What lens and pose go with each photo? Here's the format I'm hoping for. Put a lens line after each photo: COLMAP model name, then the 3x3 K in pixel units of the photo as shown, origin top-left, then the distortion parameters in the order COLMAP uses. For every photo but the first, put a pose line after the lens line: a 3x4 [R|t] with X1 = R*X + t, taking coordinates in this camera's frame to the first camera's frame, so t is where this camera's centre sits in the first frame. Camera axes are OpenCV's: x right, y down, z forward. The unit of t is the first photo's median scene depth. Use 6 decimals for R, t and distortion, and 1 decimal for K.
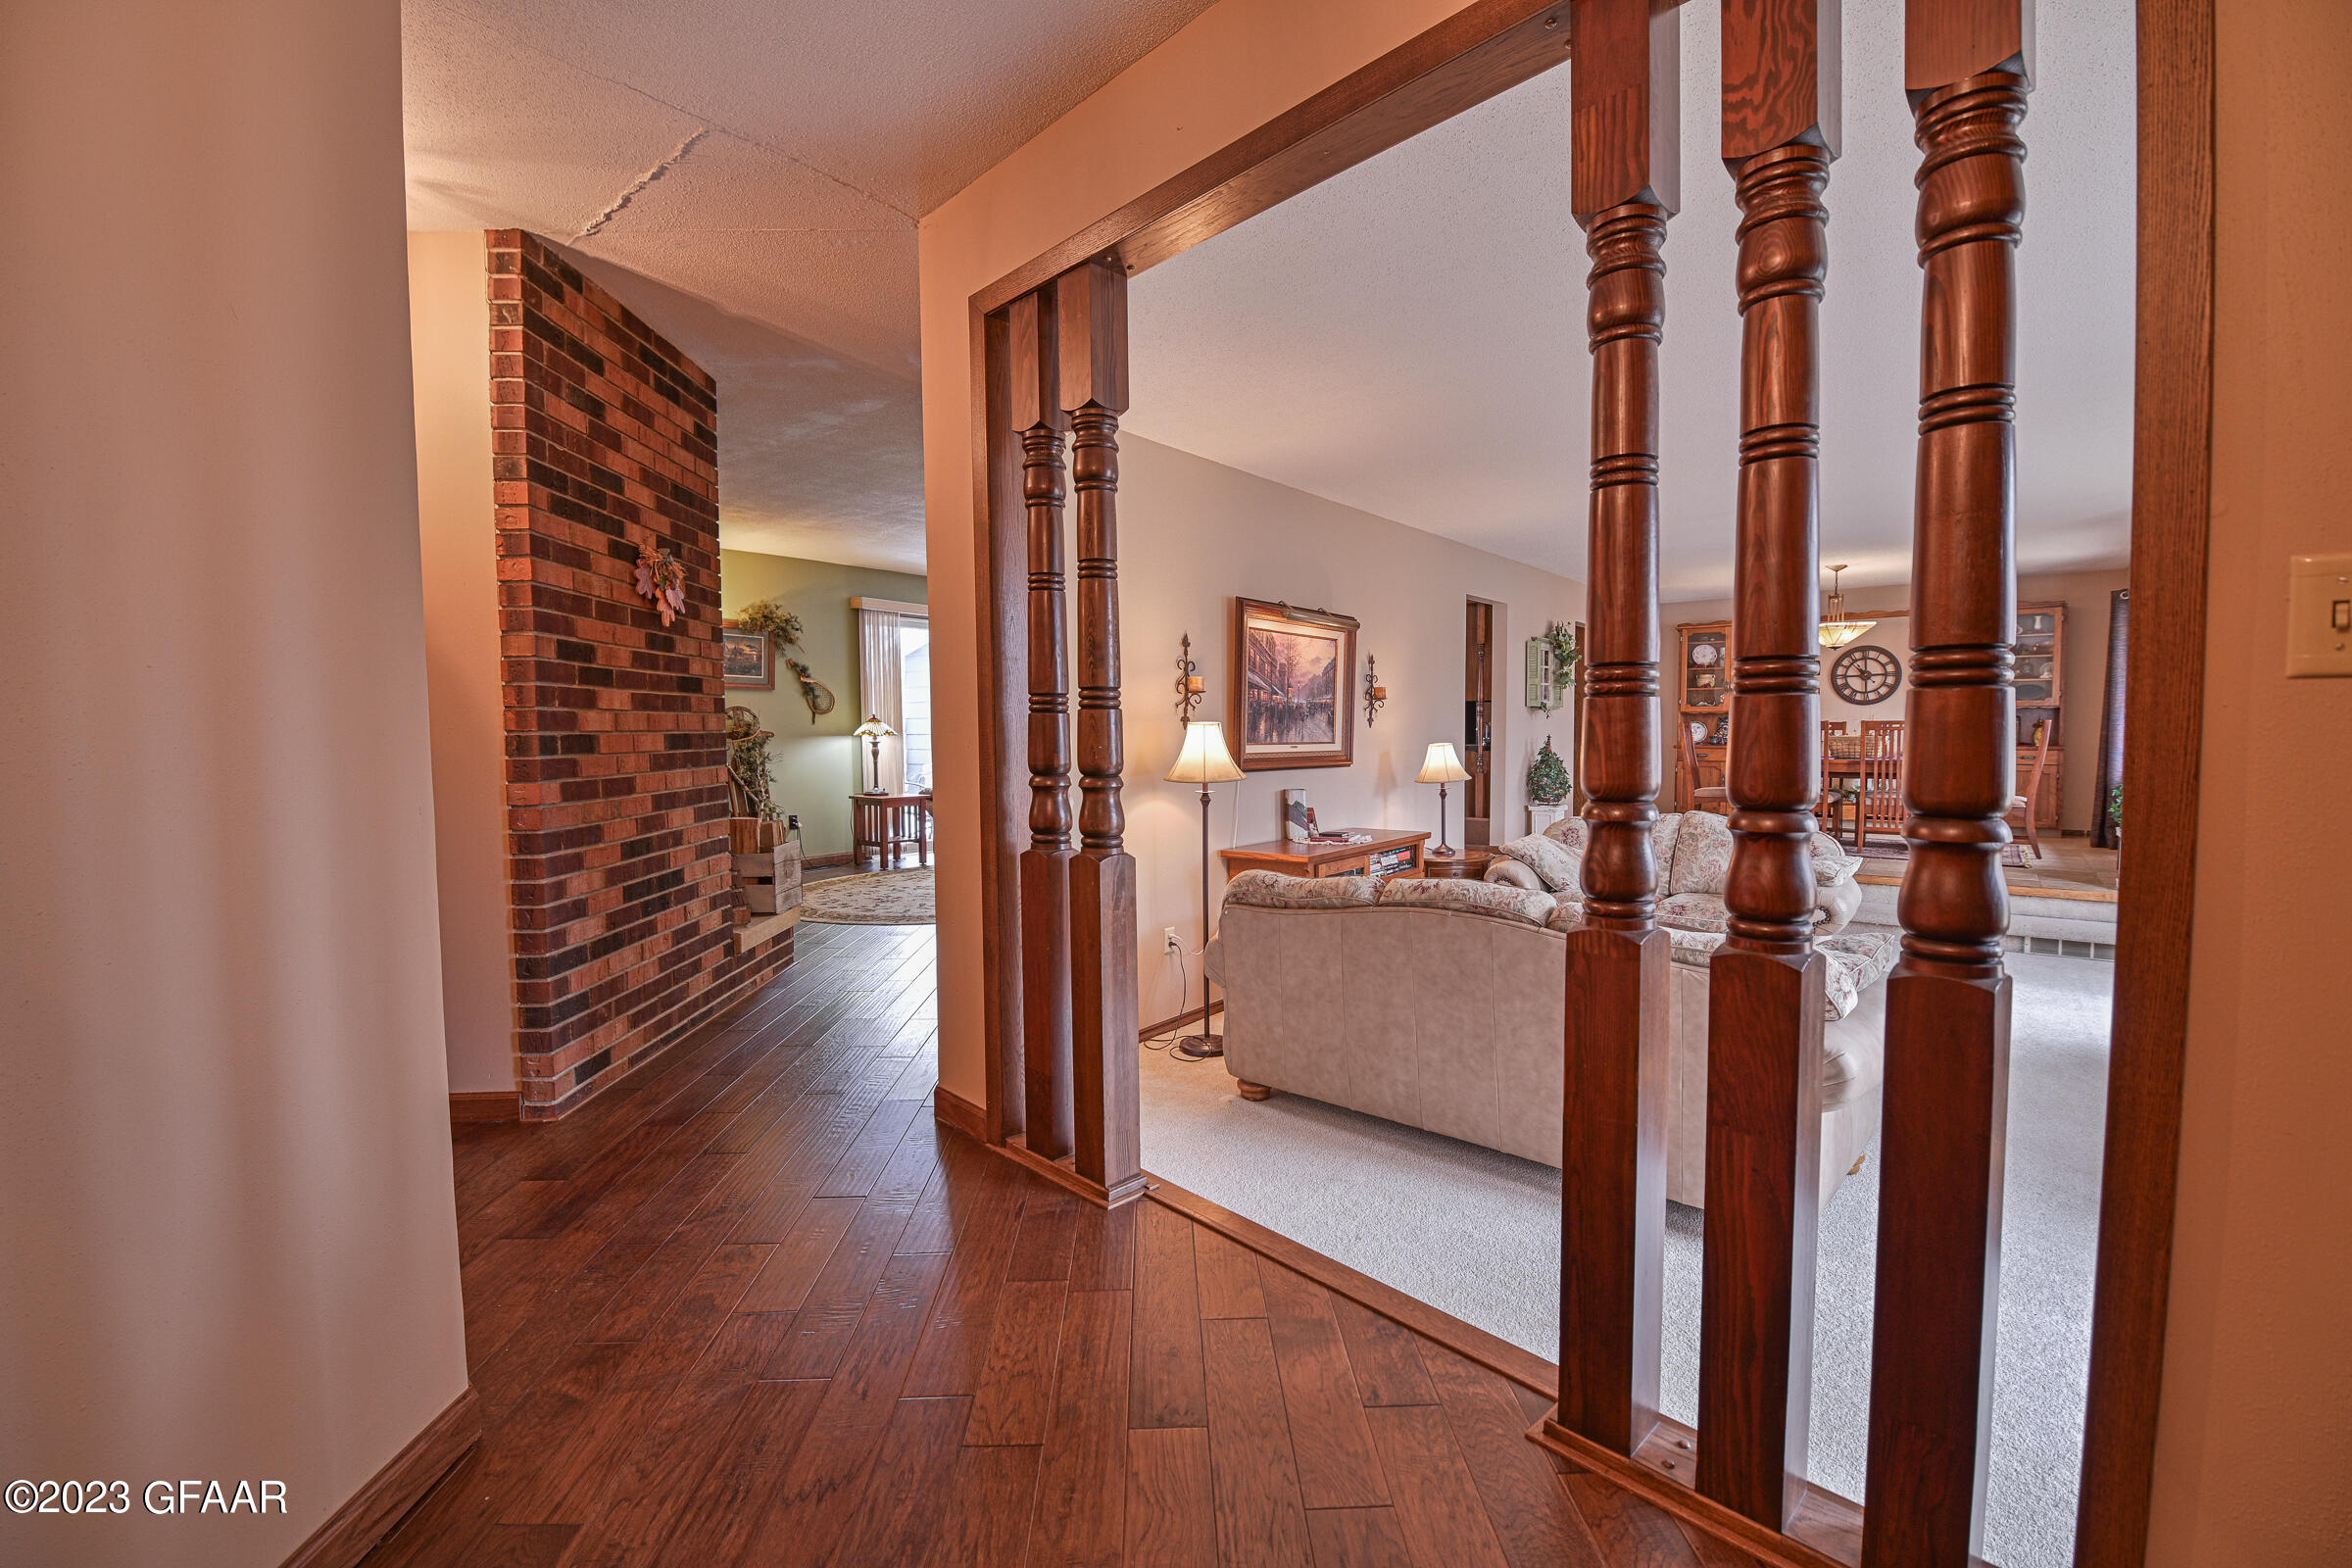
lens RADIAL K [[1020.1, 0, 1176.0], [0, 1020.1, 784.0], [0, 0, 1]] dist [-0.001926, -0.009100]
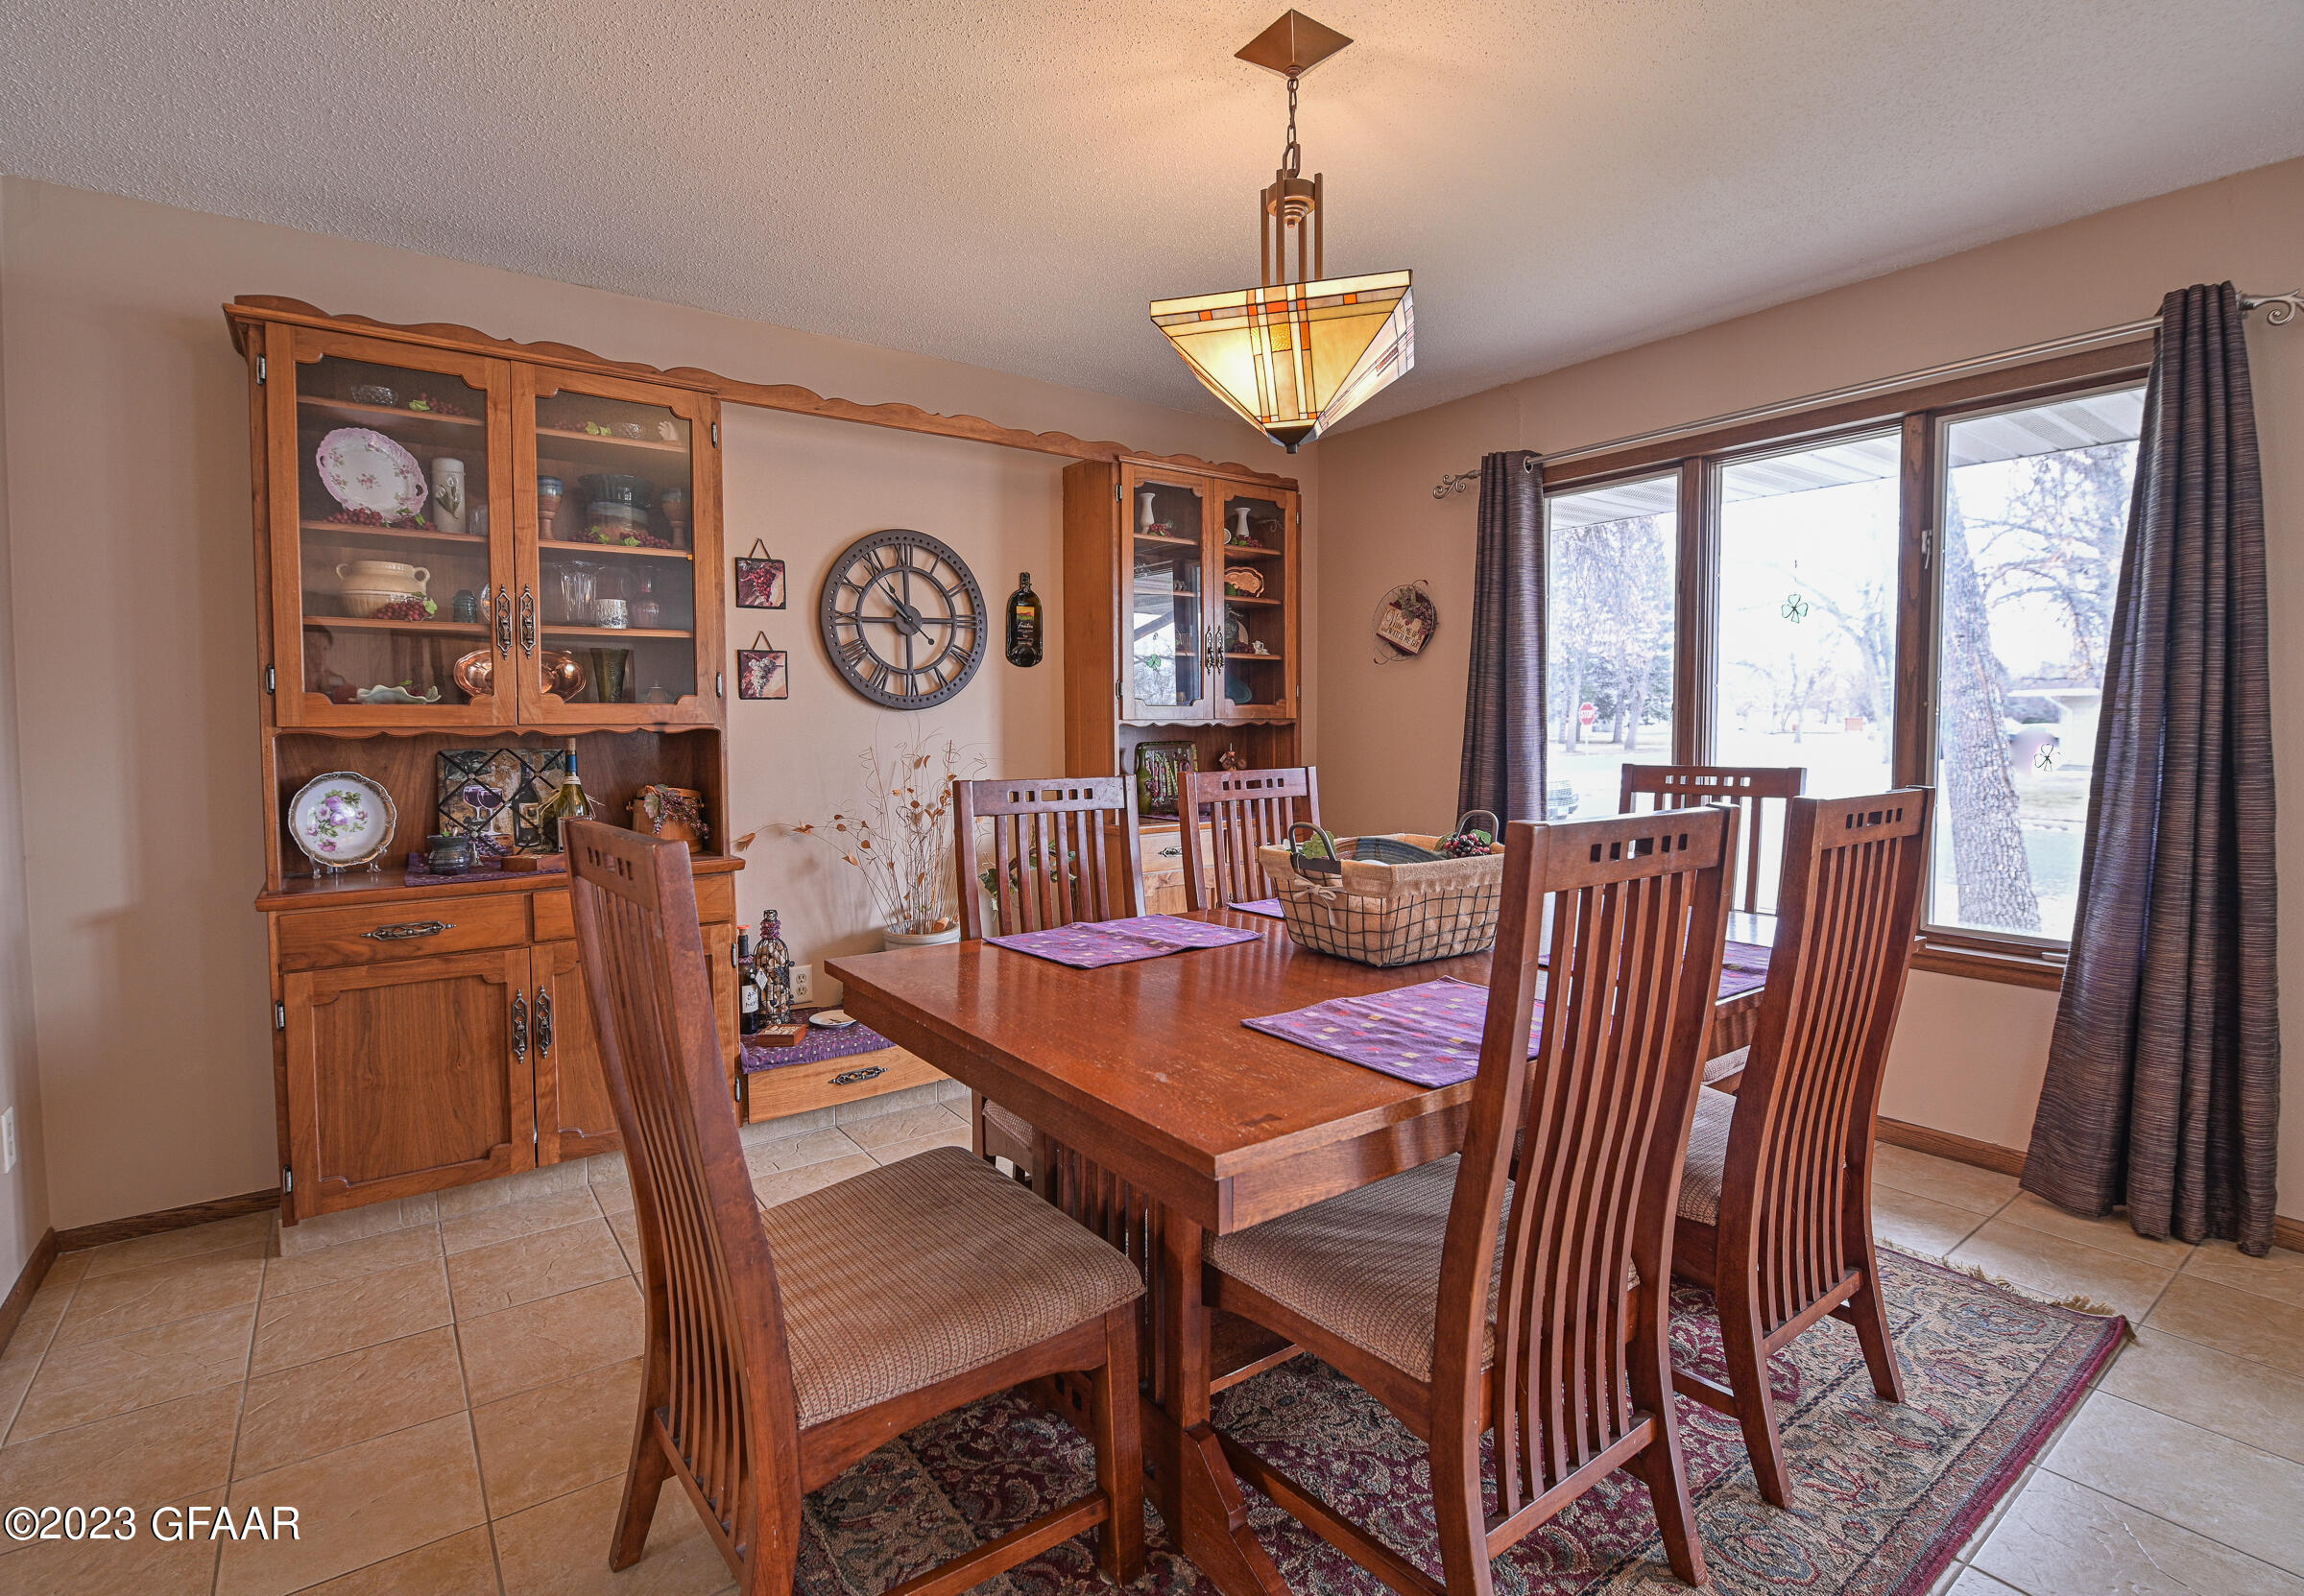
lens RADIAL K [[1063.8, 0, 1130.1], [0, 1063.8, 770.2], [0, 0, 1]] dist [-0.003053, -0.000458]
pose [[0.276709, -0.043621, 0.959963, 0.612411], [0.051474, 0.998208, 0.030521, -0.109471], [-0.959574, 0.040968, 0.278458, 1.409204]]
